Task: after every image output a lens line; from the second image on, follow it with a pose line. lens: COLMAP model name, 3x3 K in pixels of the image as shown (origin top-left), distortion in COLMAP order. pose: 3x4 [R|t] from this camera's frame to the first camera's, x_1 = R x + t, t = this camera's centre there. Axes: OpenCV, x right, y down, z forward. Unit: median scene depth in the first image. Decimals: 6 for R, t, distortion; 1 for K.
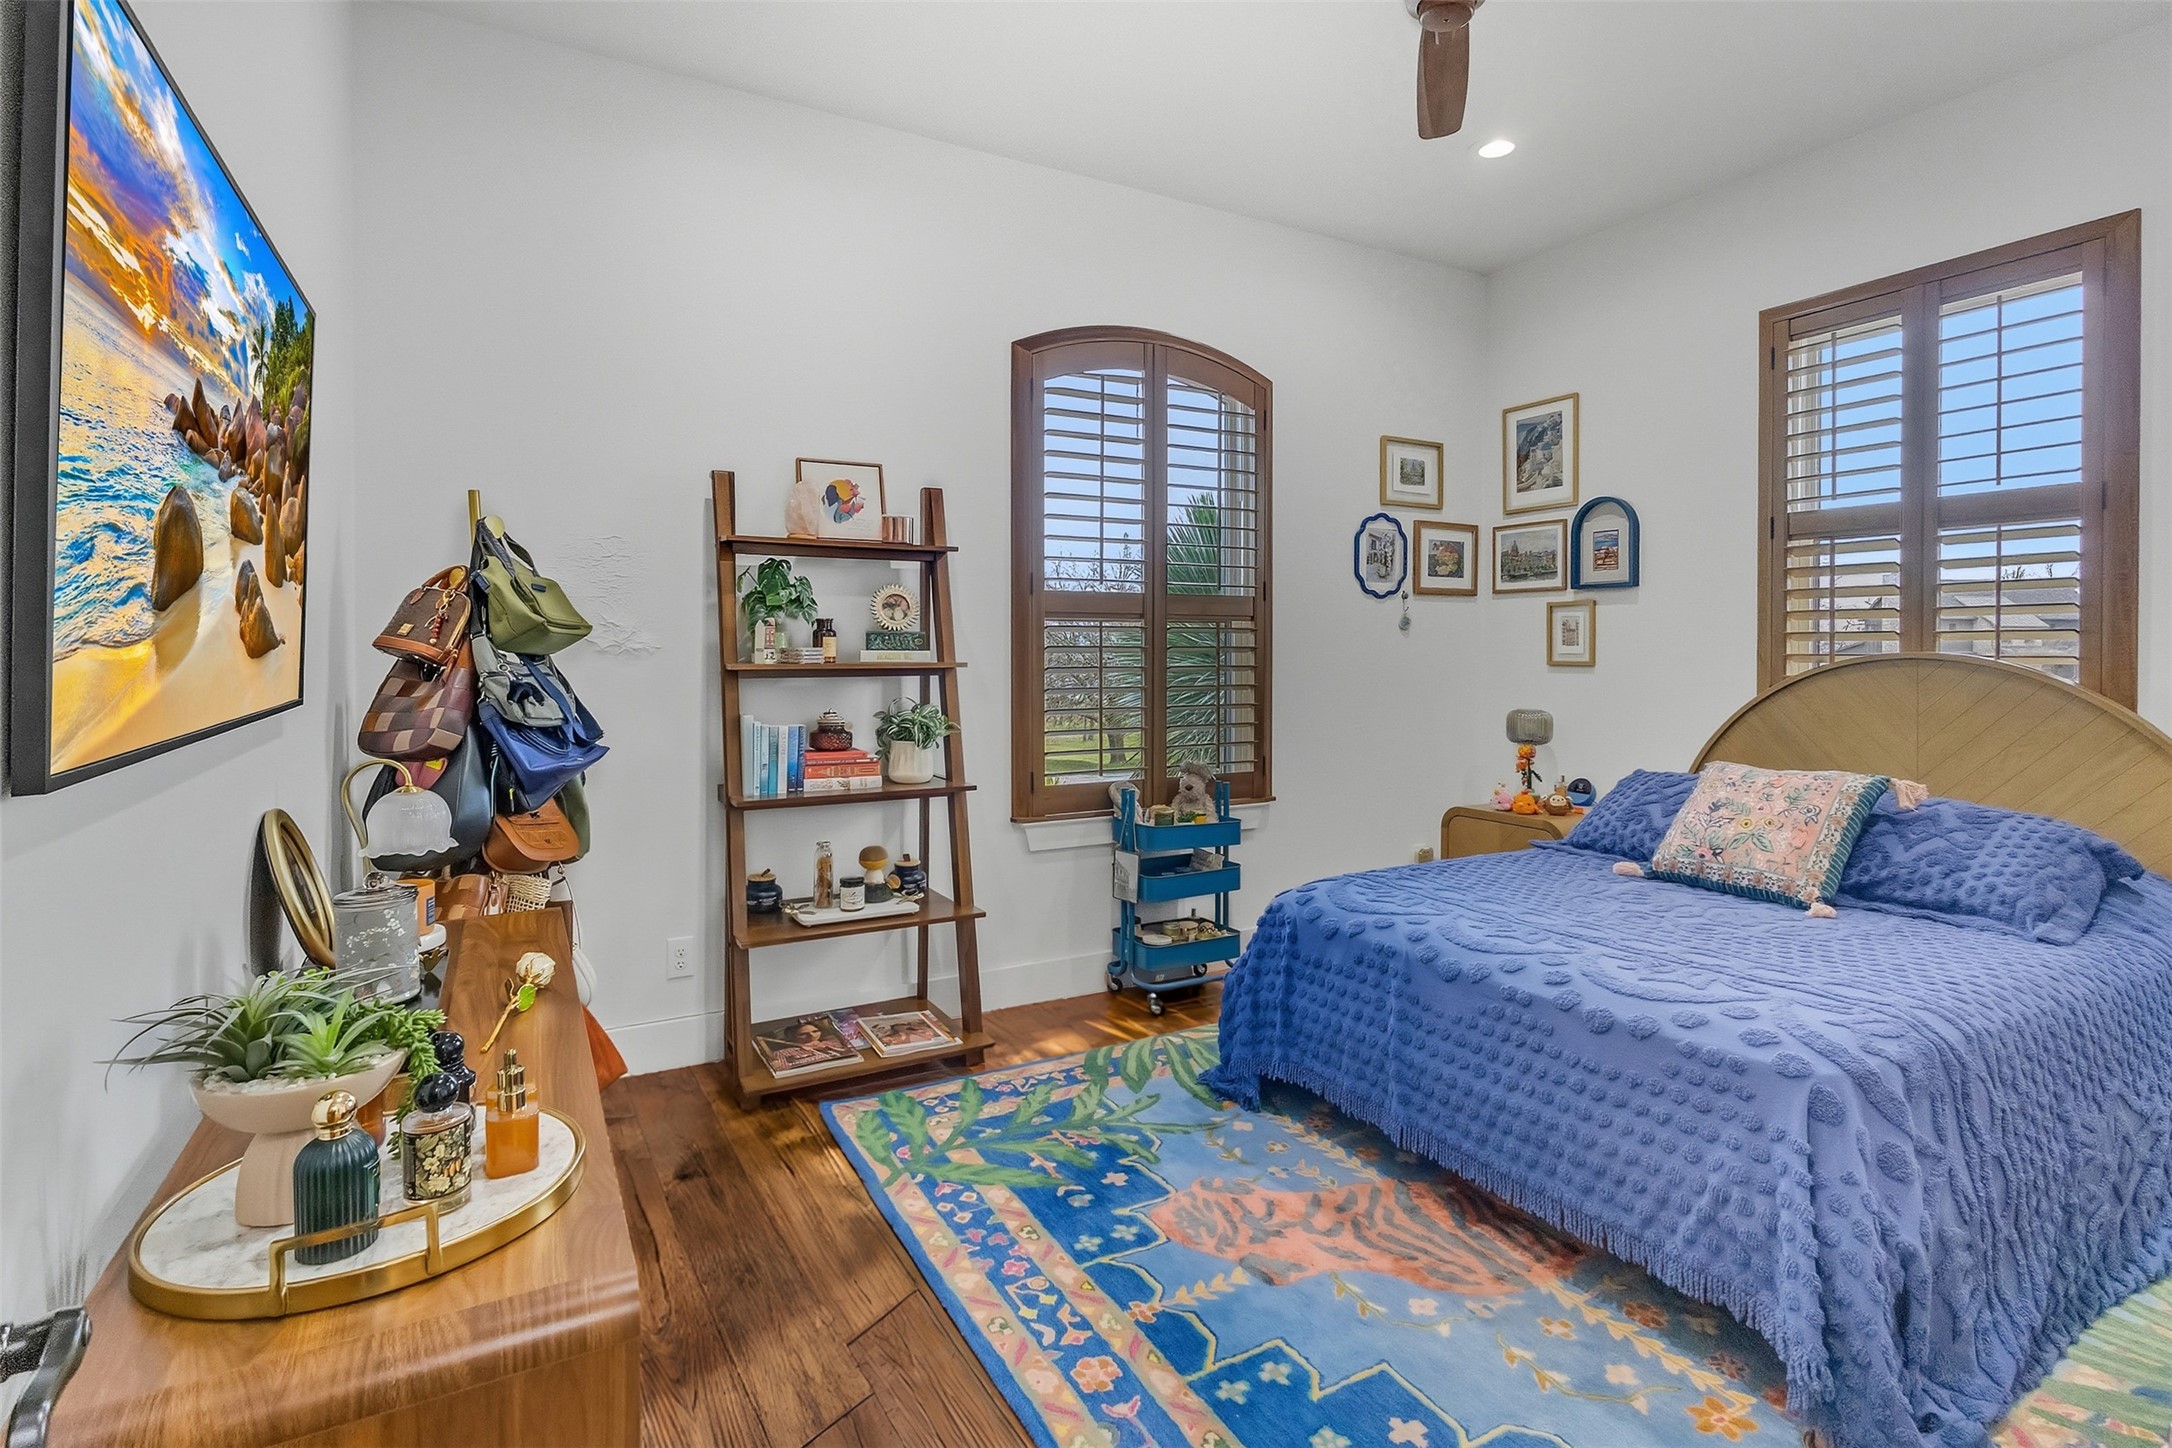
lens RADIAL K [[1064.9, 0, 1091.3], [0, 1064.9, 677.8], [0, 0, 1]] dist [0.003068, 0.000853]
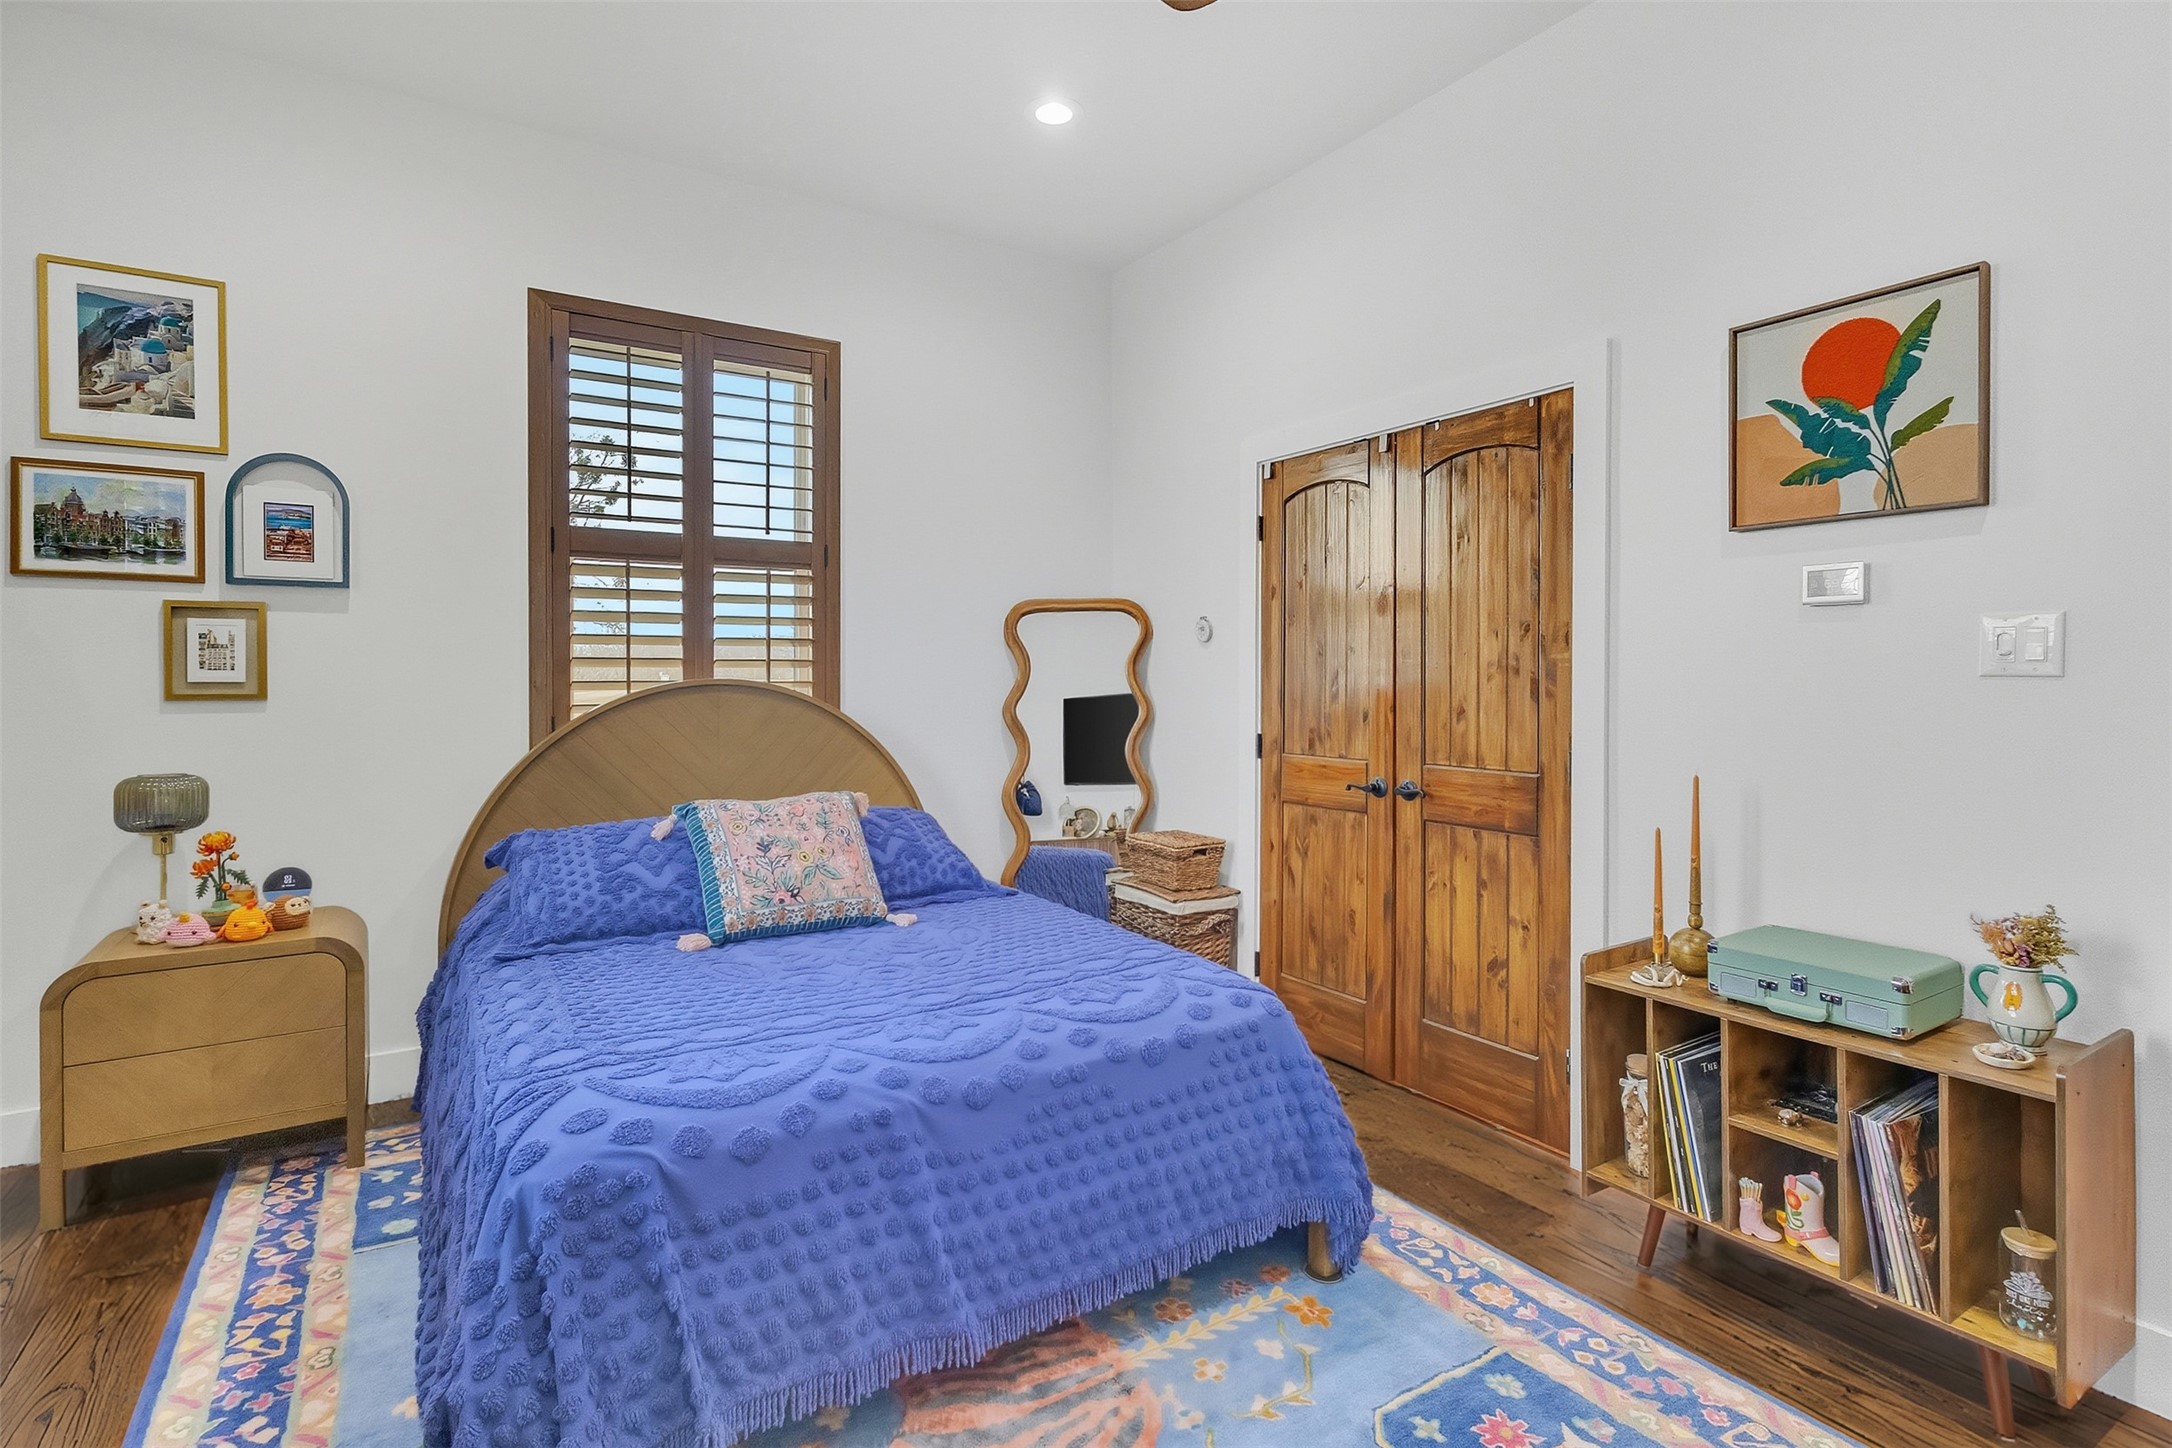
lens RADIAL K [[1064.9, 0, 1091.3], [0, 1064.9, 677.8], [0, 0, 1]] dist [0.003068, 0.000853]
pose [[-0.072188, -0.005761, 0.997374, -0.298345], [0.025540, 0.999645, 0.007623, -0.021386], [-0.997064, 0.026023, -0.072015, 0.655743]]
